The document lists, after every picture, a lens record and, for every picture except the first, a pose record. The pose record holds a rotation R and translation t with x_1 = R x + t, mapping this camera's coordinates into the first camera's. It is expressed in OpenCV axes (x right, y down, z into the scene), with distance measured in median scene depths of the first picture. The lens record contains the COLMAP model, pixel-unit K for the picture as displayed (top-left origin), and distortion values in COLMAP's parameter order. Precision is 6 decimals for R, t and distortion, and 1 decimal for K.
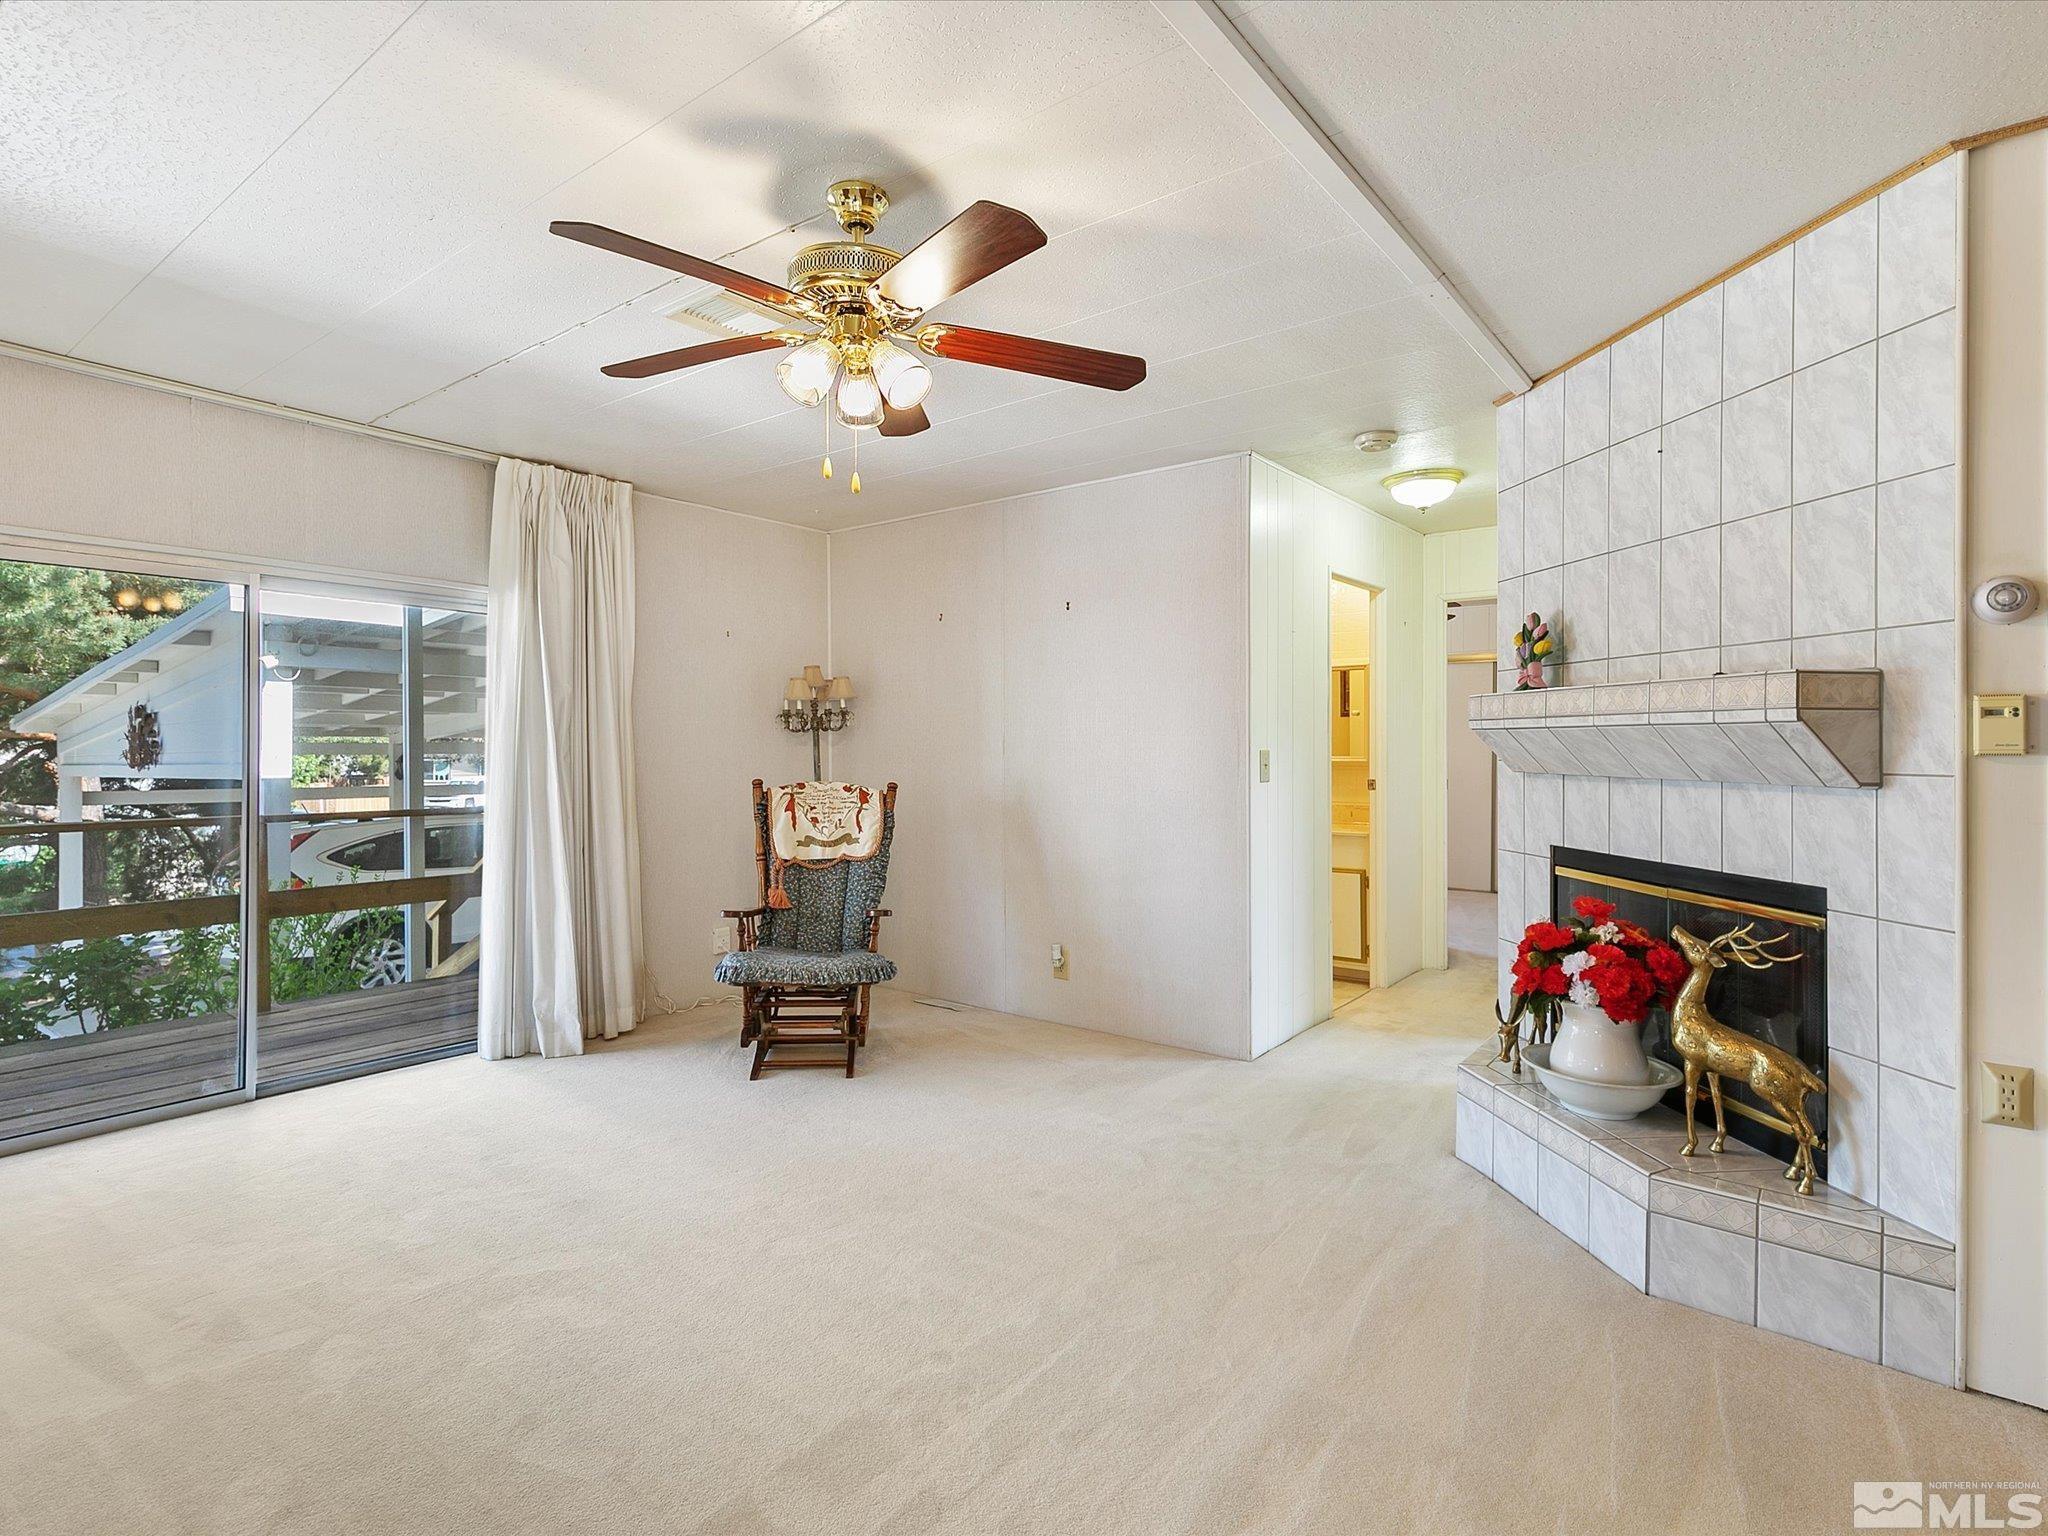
lens RADIAL K [[1043.4, 0, 1019.1], [0, 1043.4, 759.1], [0, 0, 1]] dist [0.024958, -0.011549]
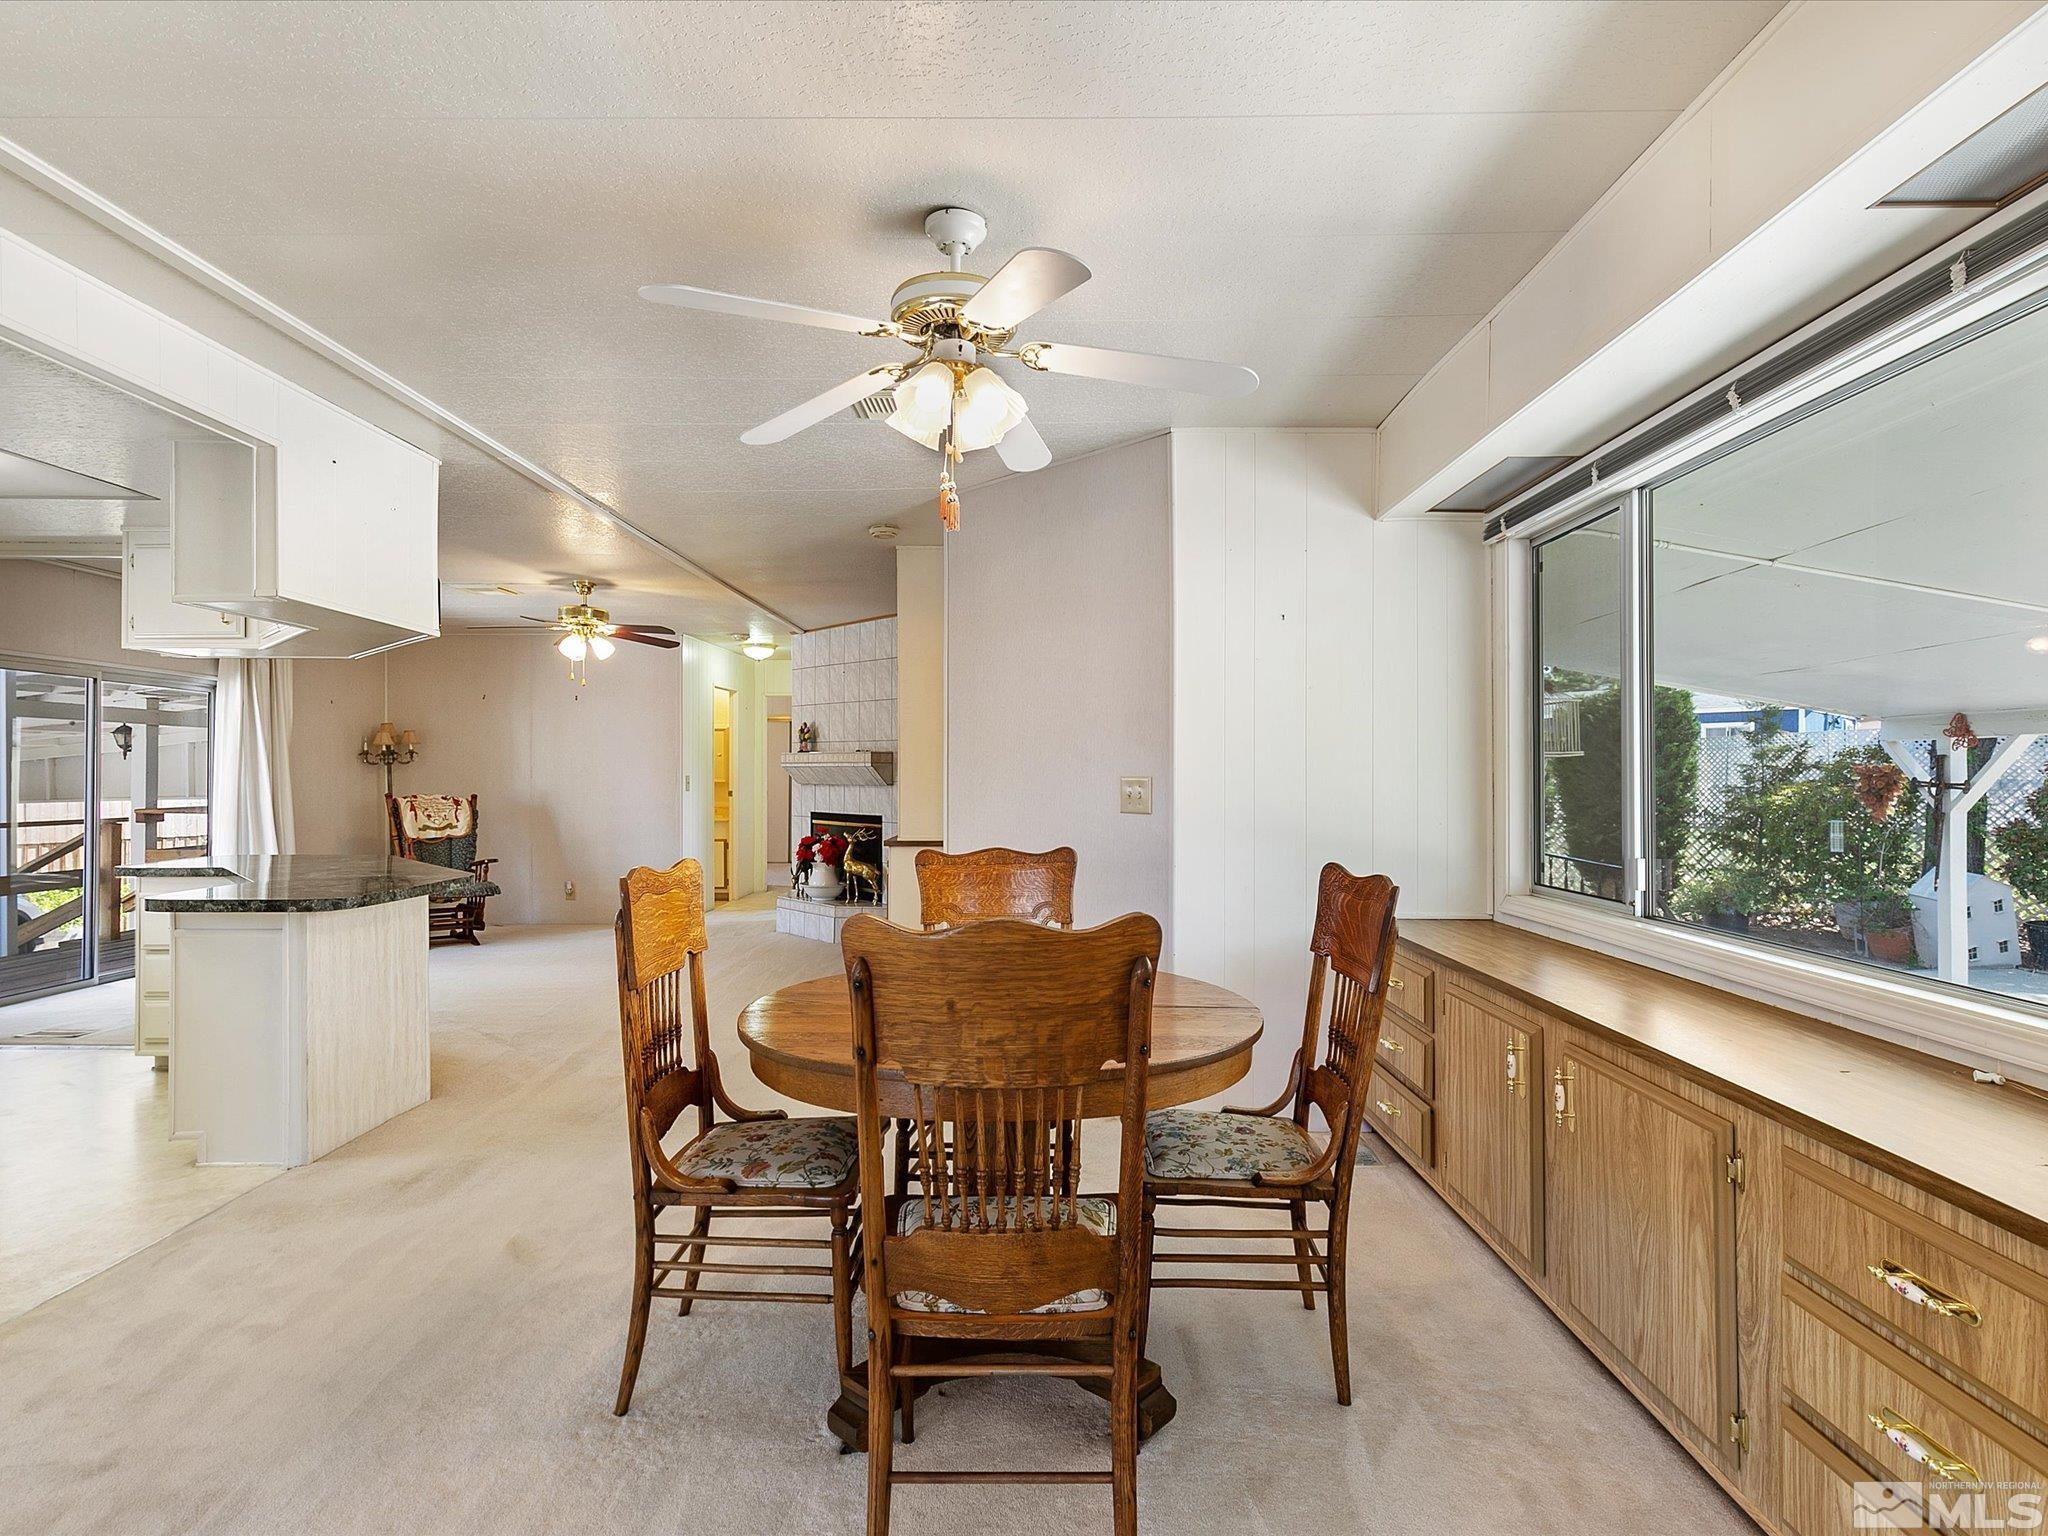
lens RADIAL K [[1043.4, 0, 1019.1], [0, 1043.4, 759.1], [0, 0, 1]] dist [0.024958, -0.011549]
pose [[0.800353, 0.007516, 0.599482, -0.563467], [0.006485, 0.999754, -0.021192, 0.008470], [-0.599494, 0.020848, 0.800108, -1.231371]]
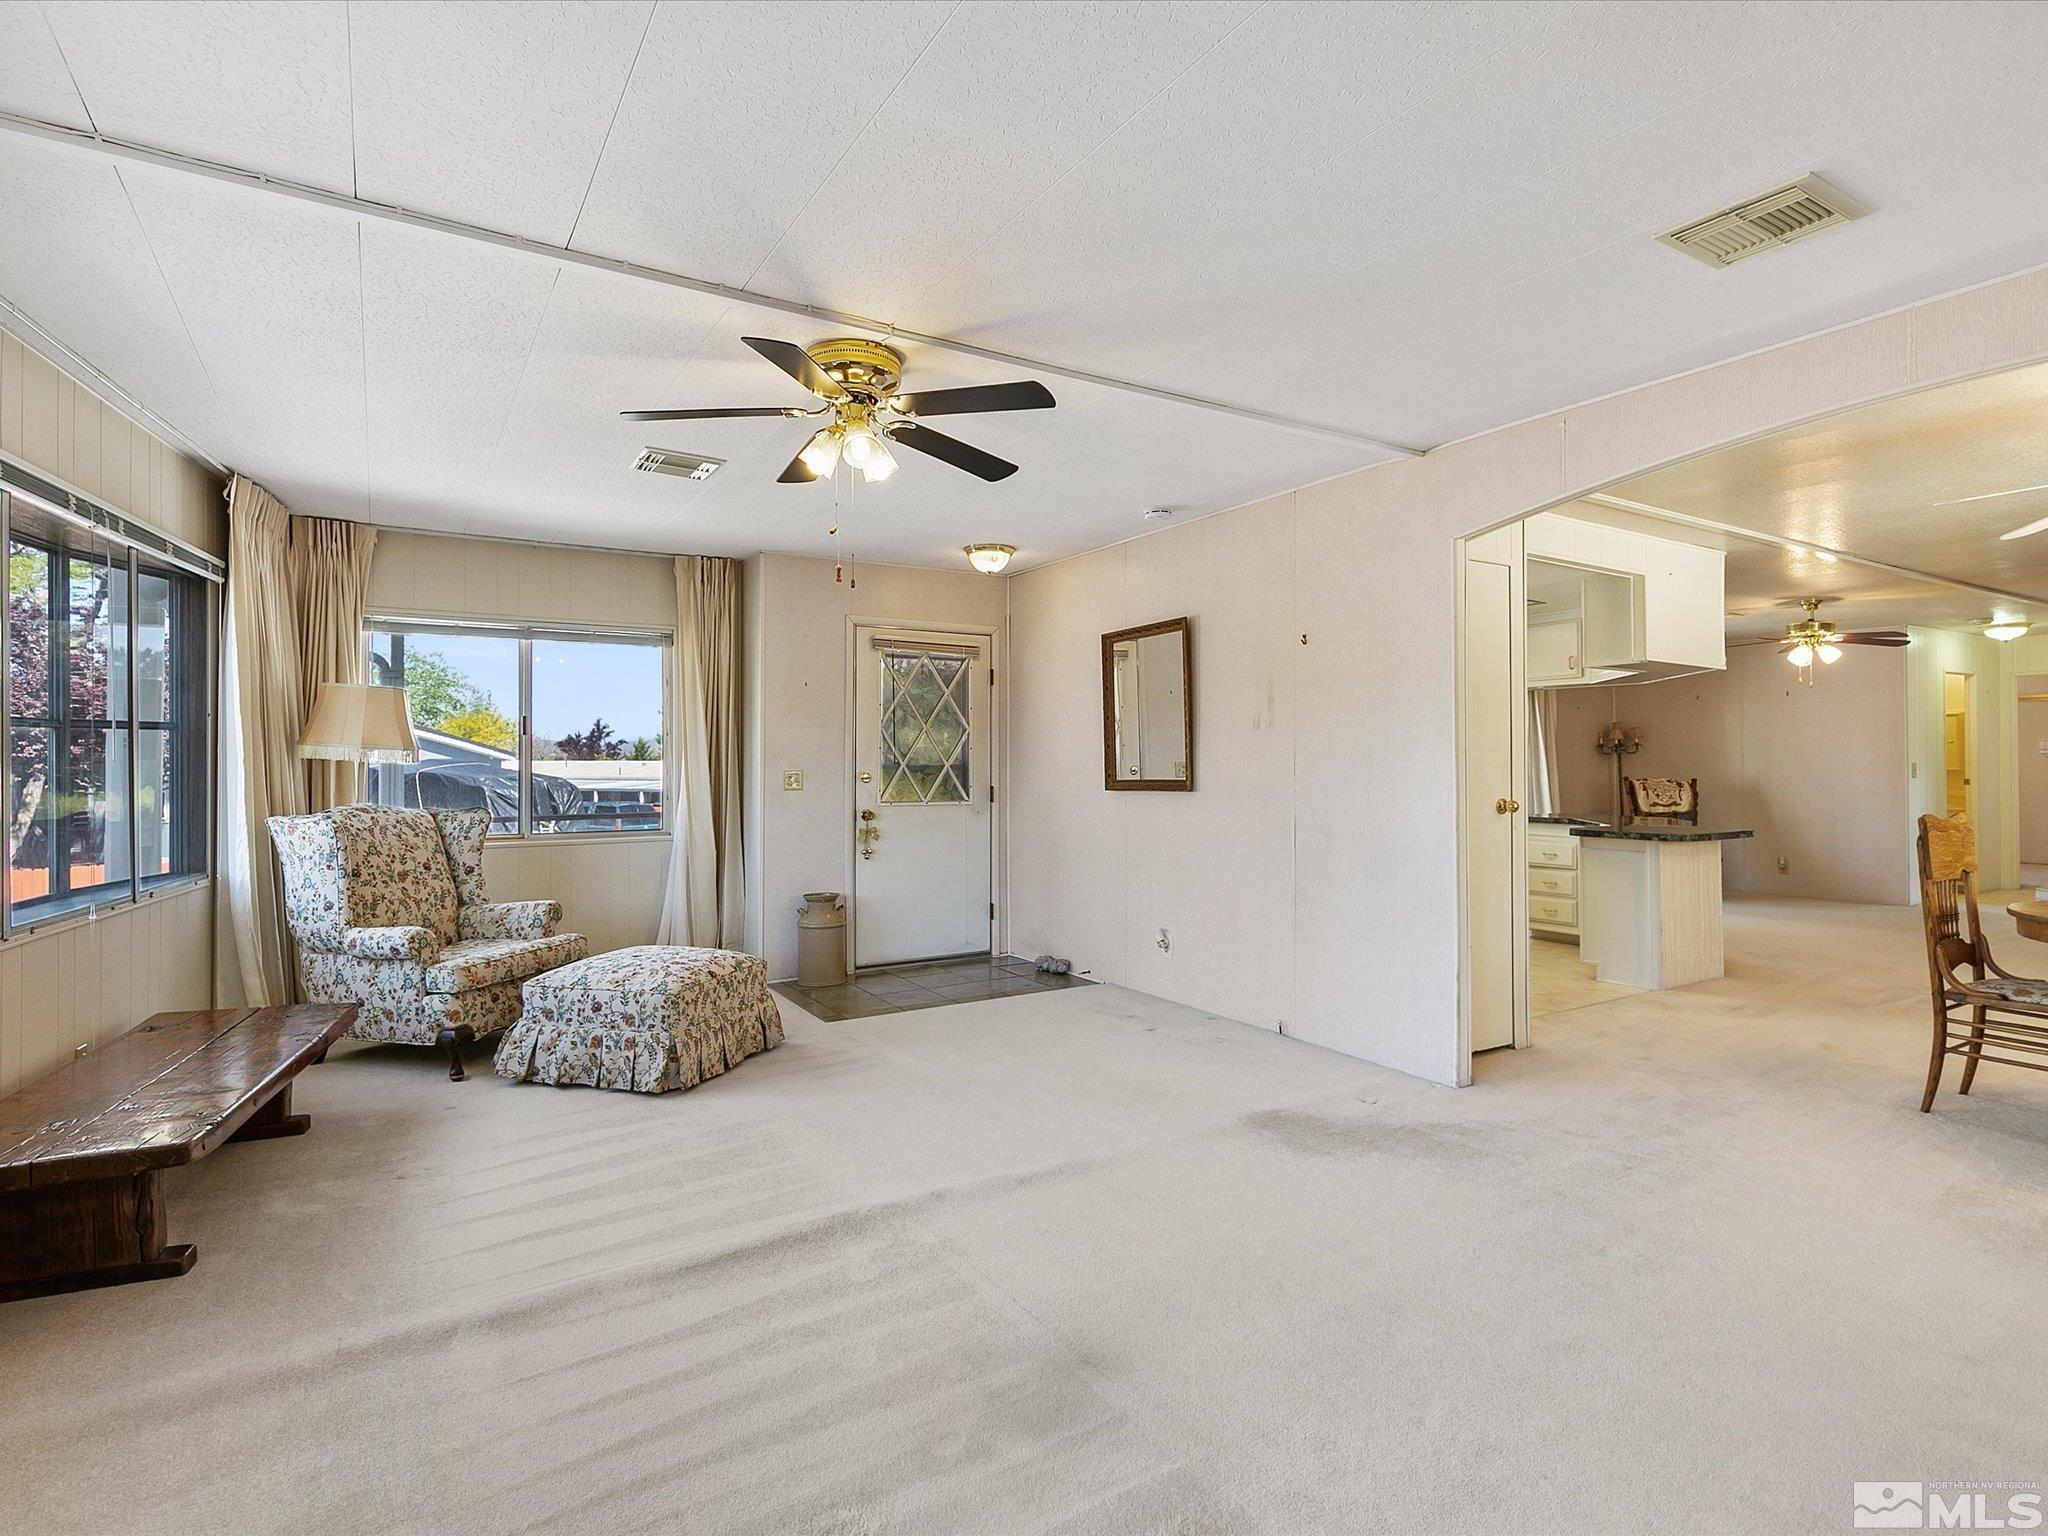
lens RADIAL K [[1043.4, 0, 1019.1], [0, 1043.4, 759.1], [0, 0, 1]] dist [0.024958, -0.011549]
pose [[0.940011, -0.003188, -0.341130, -0.866995], [-0.001111, 0.999922, -0.012405, 0.014251], [0.341143, 0.012040, 0.939934, -1.911259]]
